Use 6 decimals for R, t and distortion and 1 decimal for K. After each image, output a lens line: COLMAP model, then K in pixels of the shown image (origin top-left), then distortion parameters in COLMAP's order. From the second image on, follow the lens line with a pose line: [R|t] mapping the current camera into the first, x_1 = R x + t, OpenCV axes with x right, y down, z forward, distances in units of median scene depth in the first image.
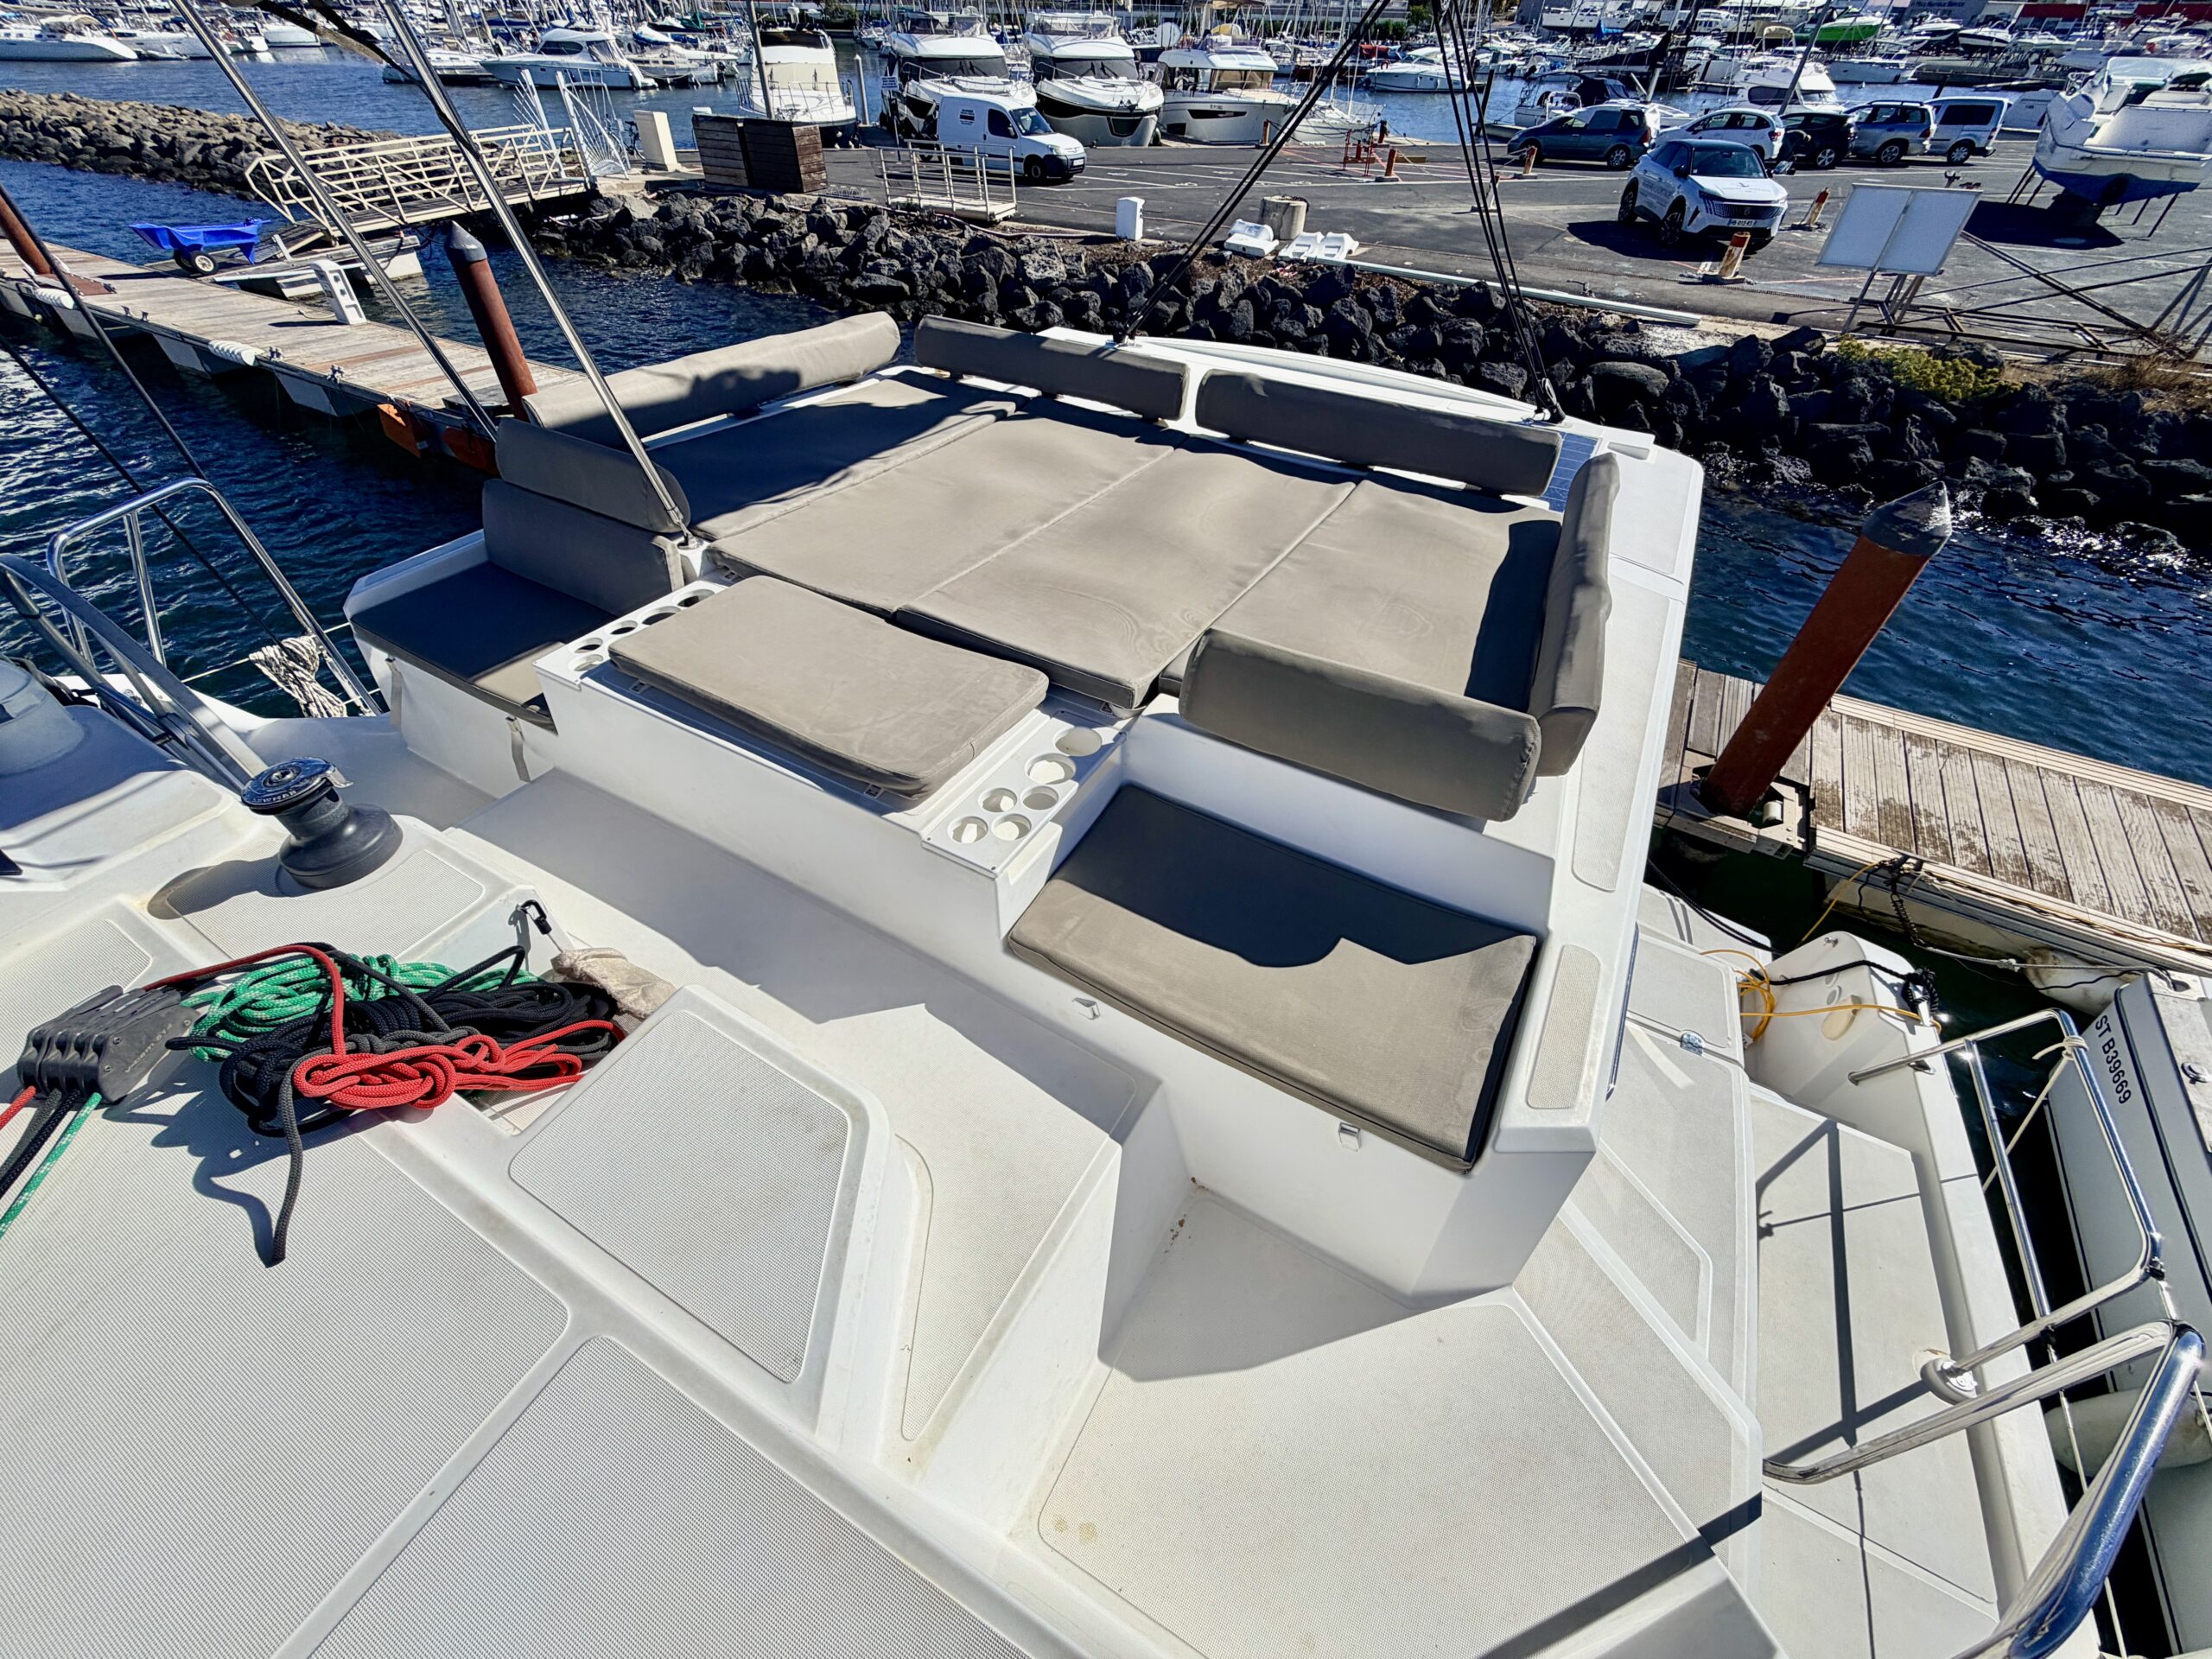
lens RADIAL K [[879.9, 0, 1096.5], [0, 879.9, 836.1], [0, 0, 1]] dist [-0.002329, 0.000430]
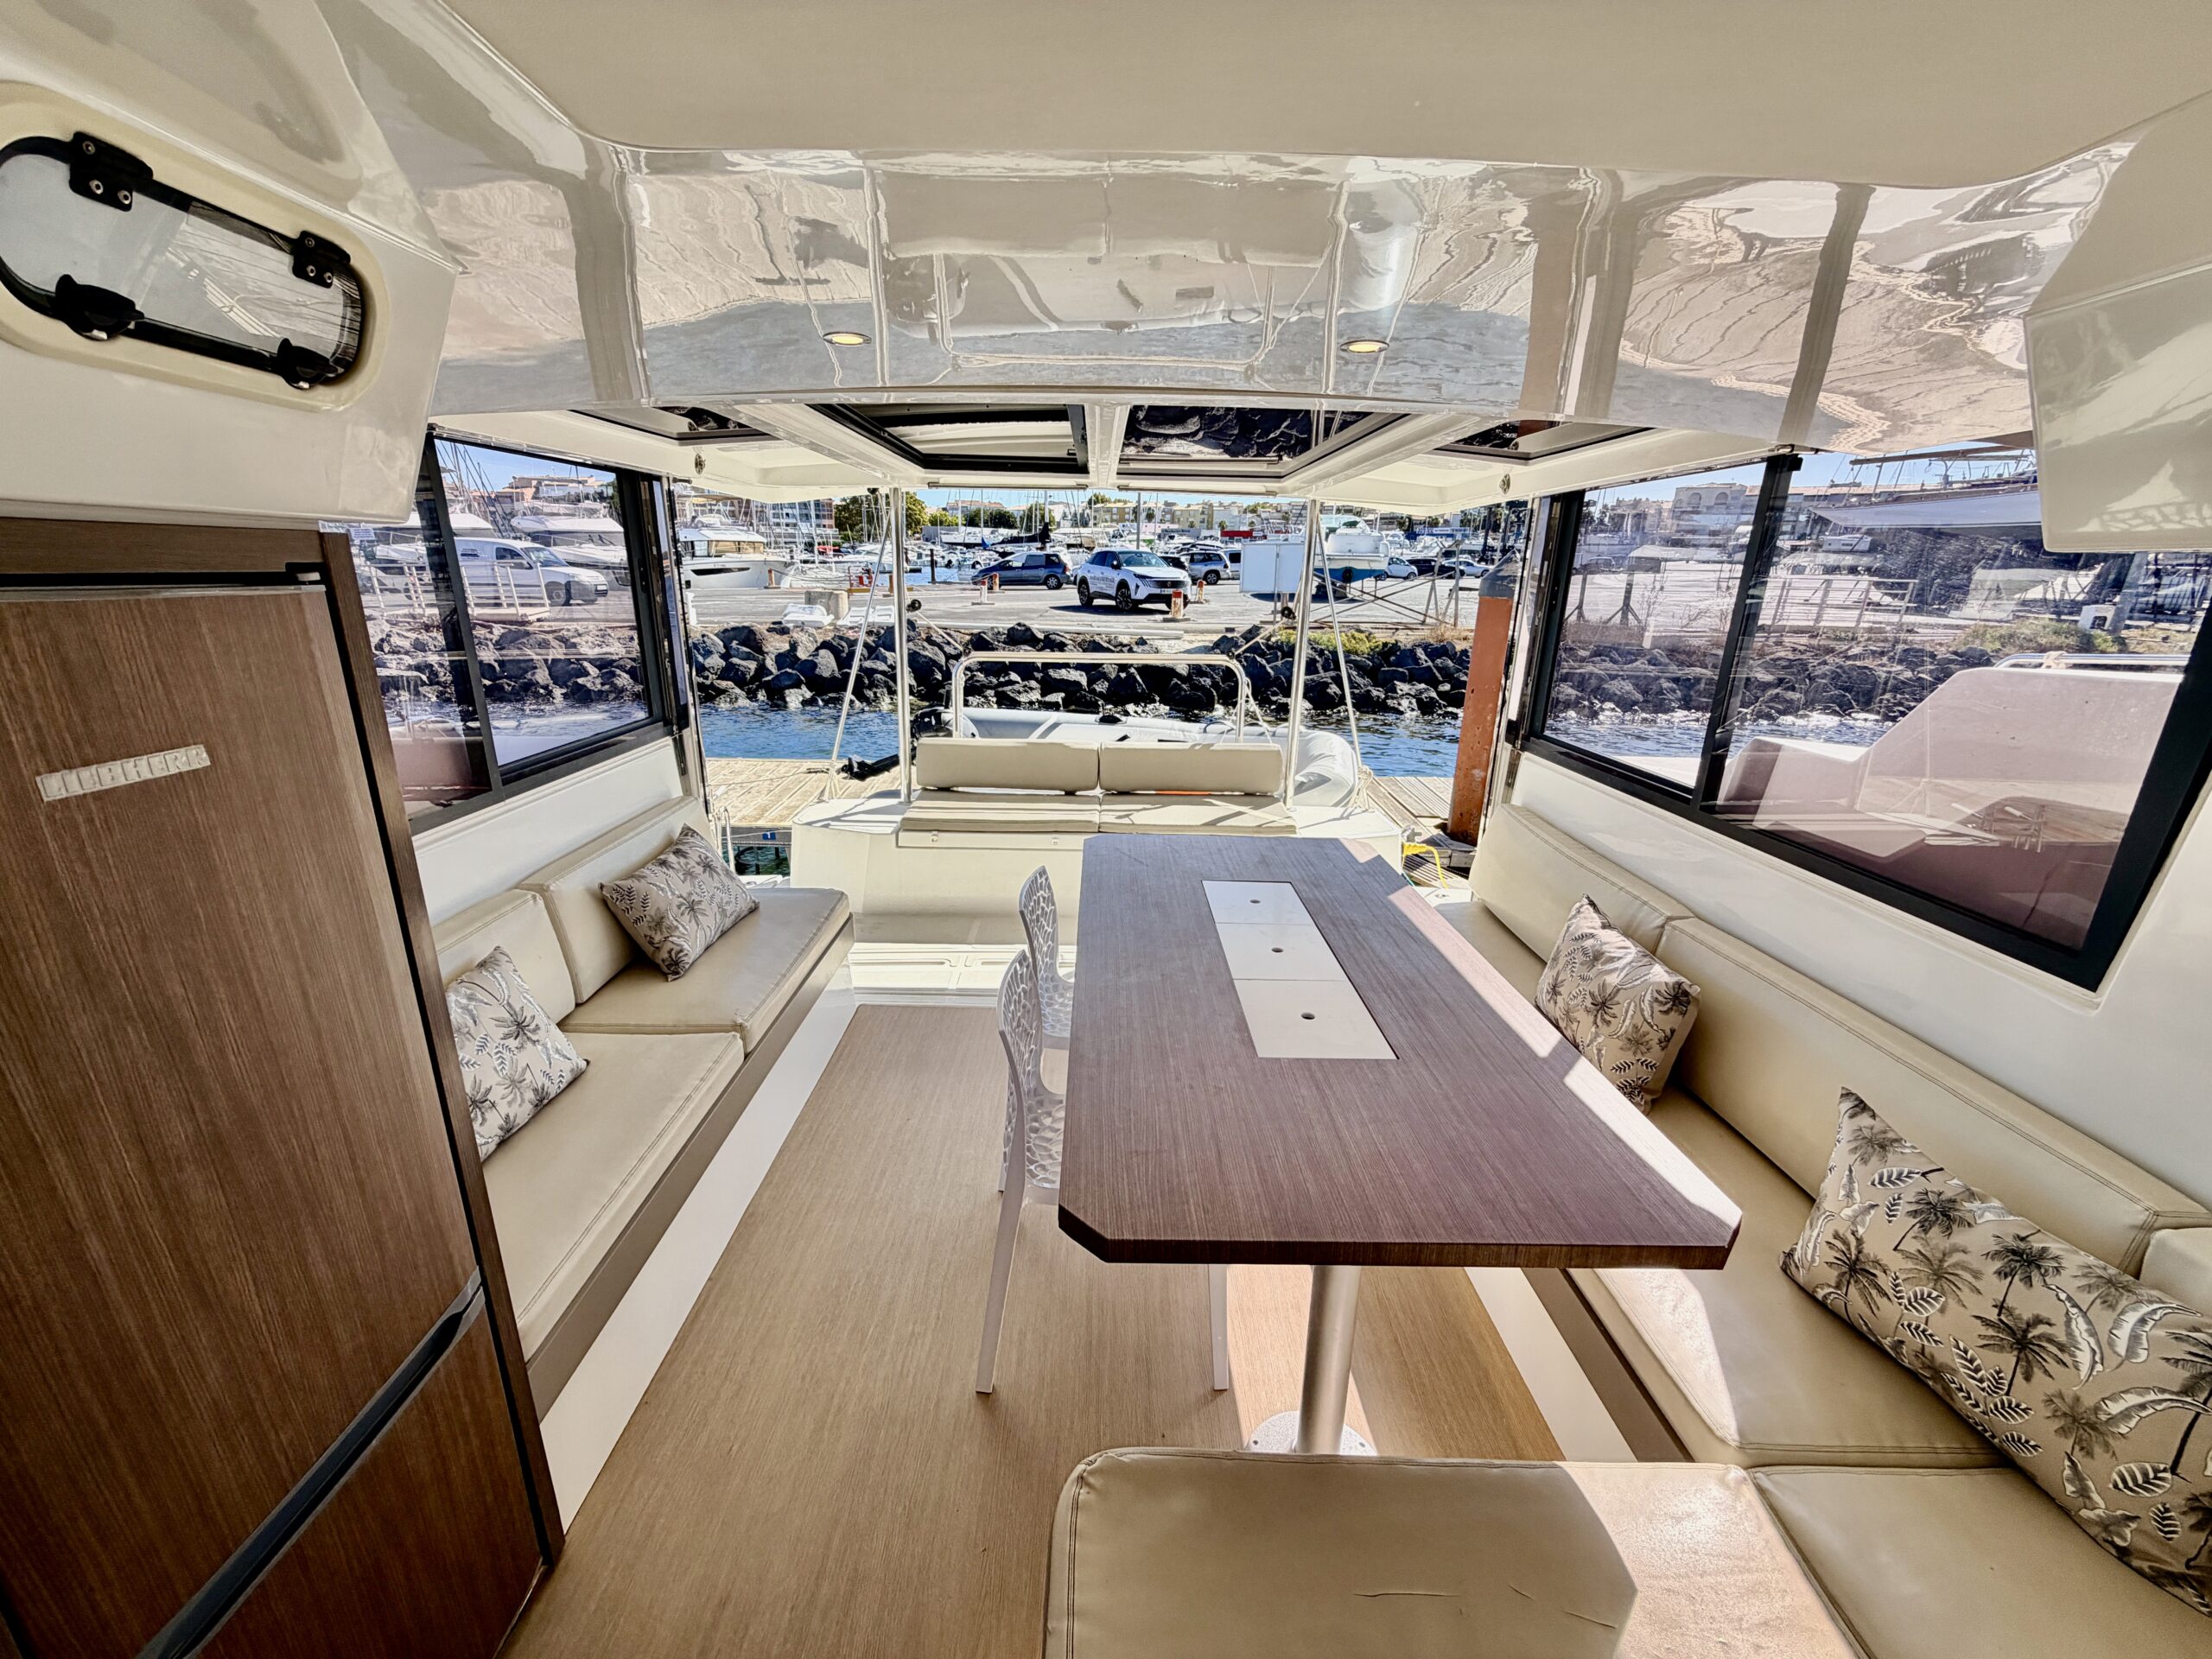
lens RADIAL K [[879.9, 0, 1100.0], [0, 879.9, 826.3], [0, 0, 1]] dist [-0.002329, 0.000430]
pose [[0.861196, -0.157617, 0.483217, -0.276257], [0.348999, 0.874535, -0.336732, 0.175065], [-0.369516, 0.458634, 0.808154, 0.302823]]
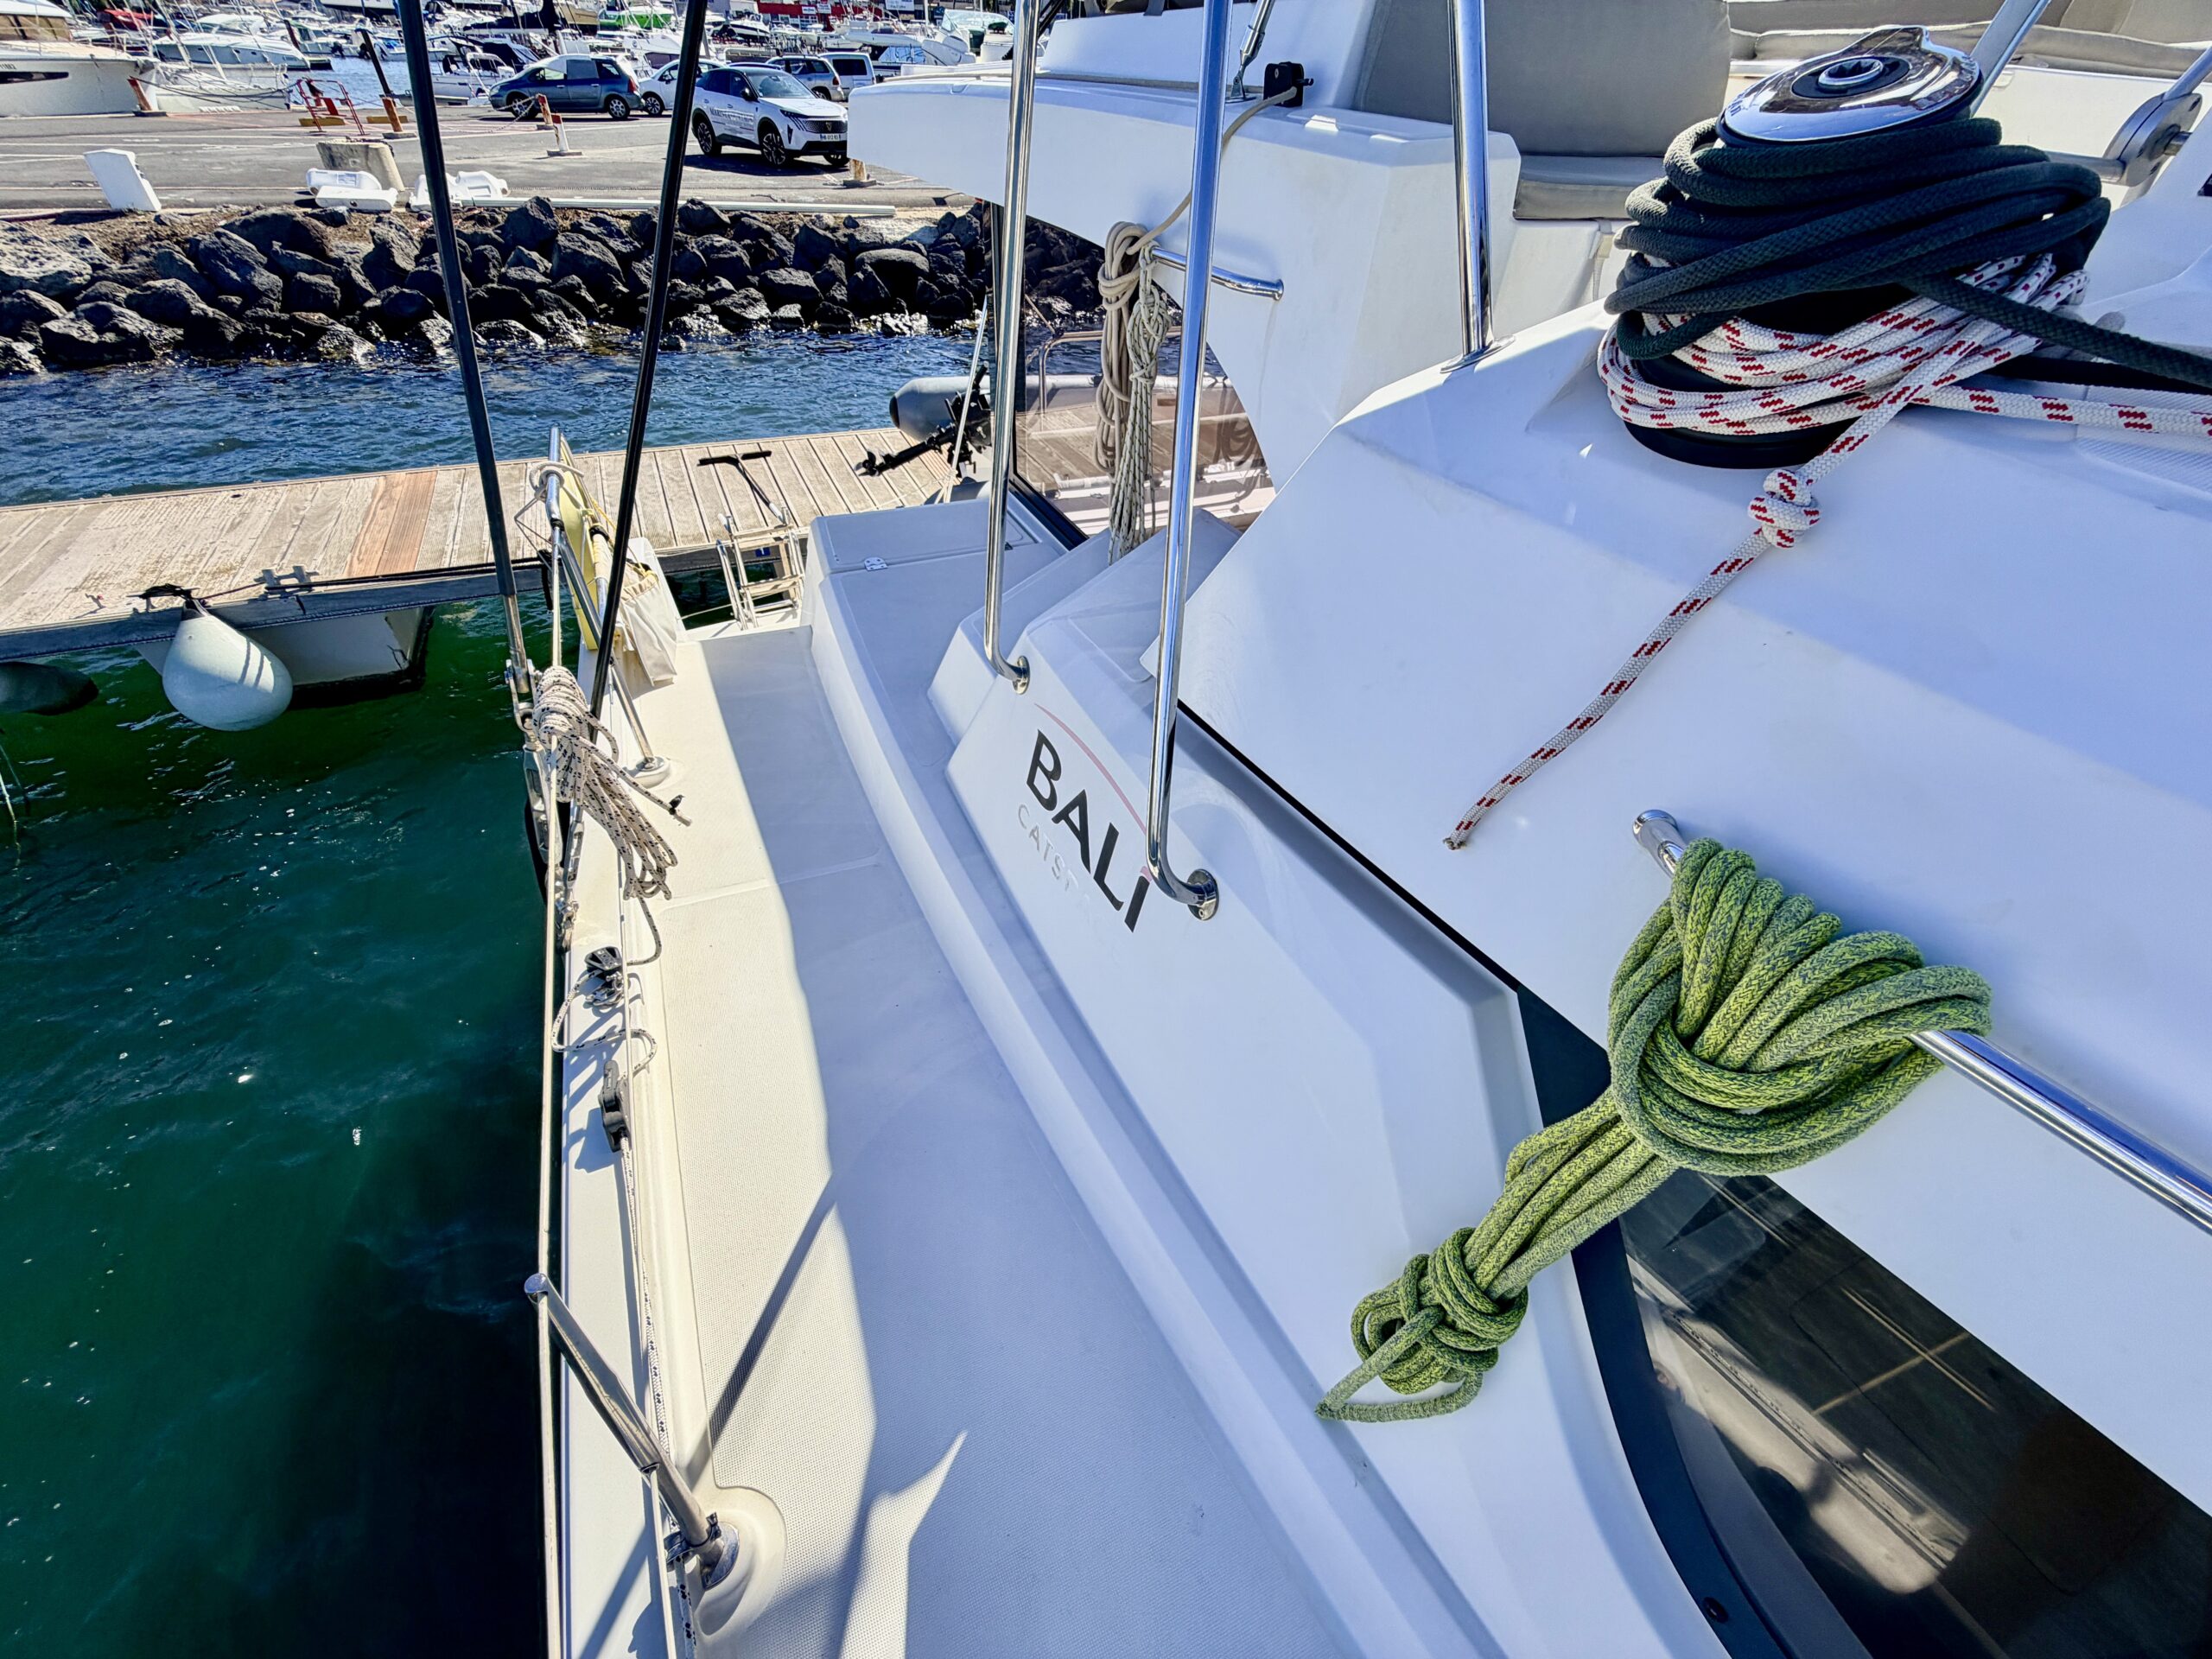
lens RADIAL K [[879.9, 0, 1101.1], [0, 879.9, 823.5], [0, 0, 1]] dist [-0.002329, 0.000430]
pose [[0.579857, -0.531192, 0.617739, -0.715914], [0.533476, 0.820624, 0.204890, -0.094312], [-0.615767, 0.210742, 0.759222, 0.412675]]
